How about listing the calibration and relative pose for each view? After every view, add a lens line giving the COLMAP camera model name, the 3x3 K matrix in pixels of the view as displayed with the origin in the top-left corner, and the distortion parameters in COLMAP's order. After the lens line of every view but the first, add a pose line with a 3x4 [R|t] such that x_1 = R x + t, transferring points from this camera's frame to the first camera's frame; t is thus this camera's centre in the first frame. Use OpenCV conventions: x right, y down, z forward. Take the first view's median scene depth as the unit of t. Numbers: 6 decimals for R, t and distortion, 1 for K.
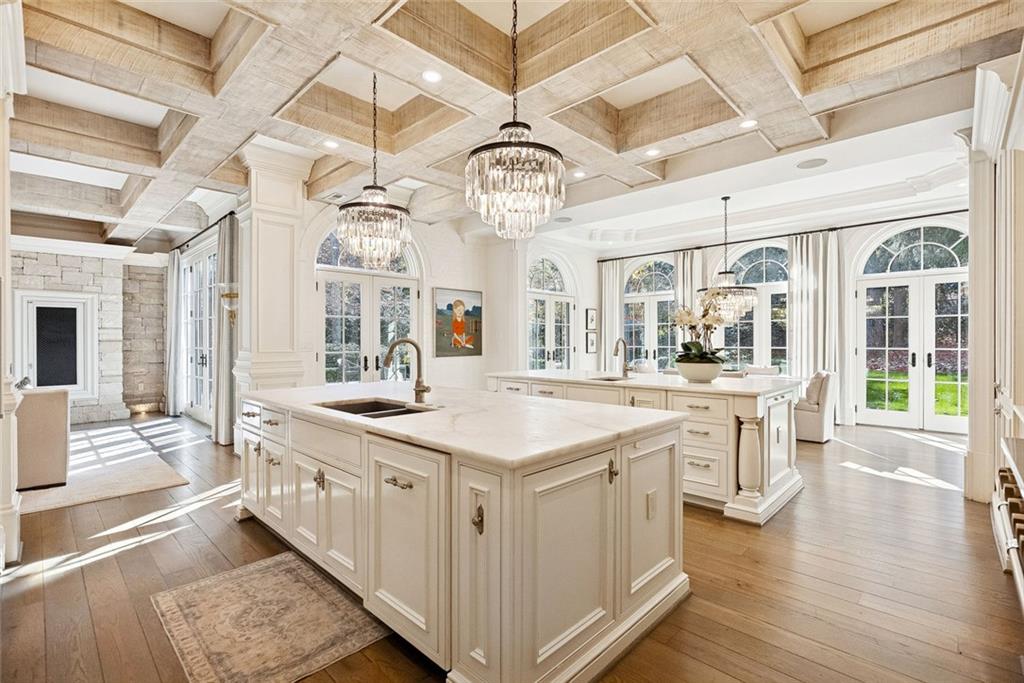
lens RADIAL K [[469.2, 0, 519.6], [0, 469.2, 342.0], [0, 0, 1]] dist [-0.007268, 0.002054]
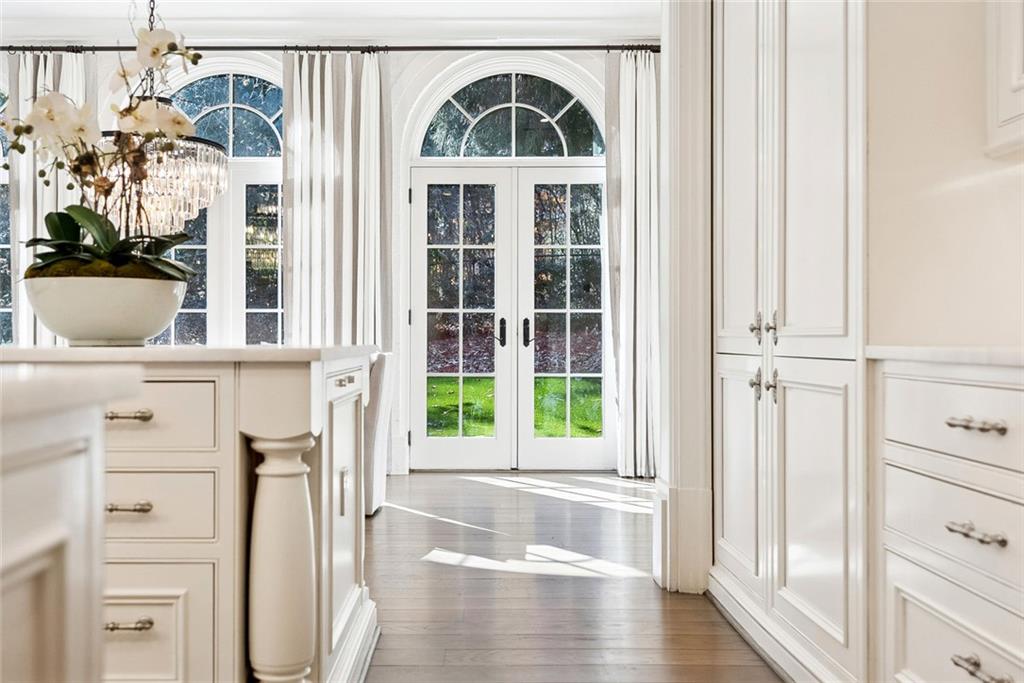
lens RADIAL K [[1207.1, 0, 539.4], [0, 1207.1, 280.2], [0, 0, 1]] dist [0.018558, 0.000000]
pose [[0.743910, 0.006644, 0.668246, 0.002391], [0.004089, 0.999887, -0.014494, 0.001844], [-0.668267, 0.013515, 0.743799, 0.007951]]
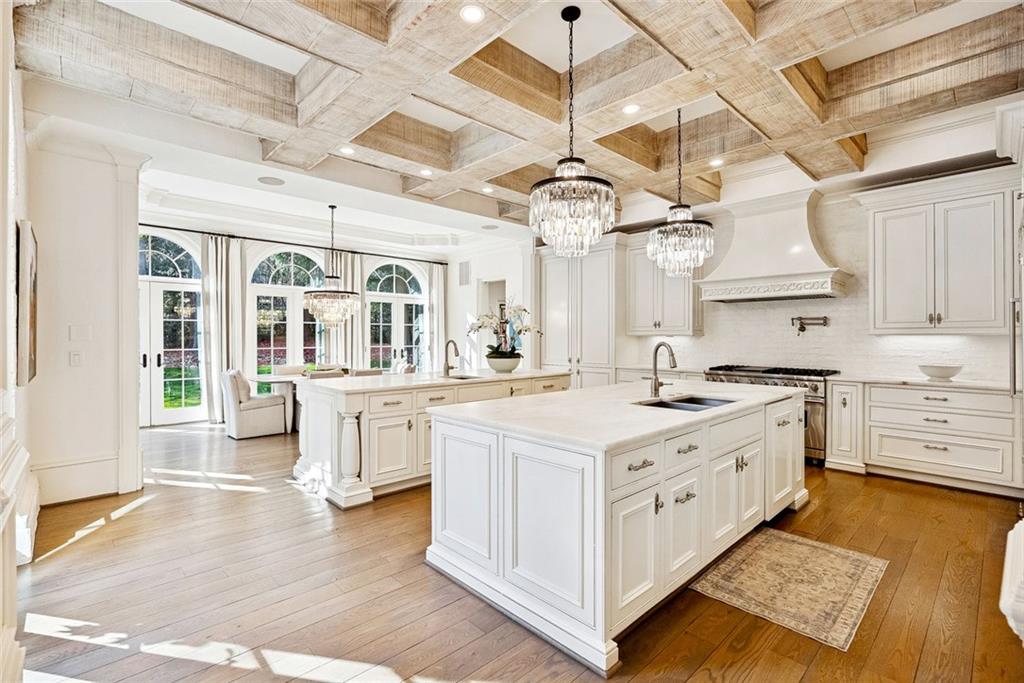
lens RADIAL K [[469.2, 0, 510.4], [0, 469.2, 336.7], [0, 0, 1]] dist [-0.007268, 0.002054]
pose [[0.046606, 0.001275, 0.998913, -1.700894], [0.014177, 0.999898, -0.001938, -0.024186], [-0.998813, 0.014251, 0.046583, 1.596721]]
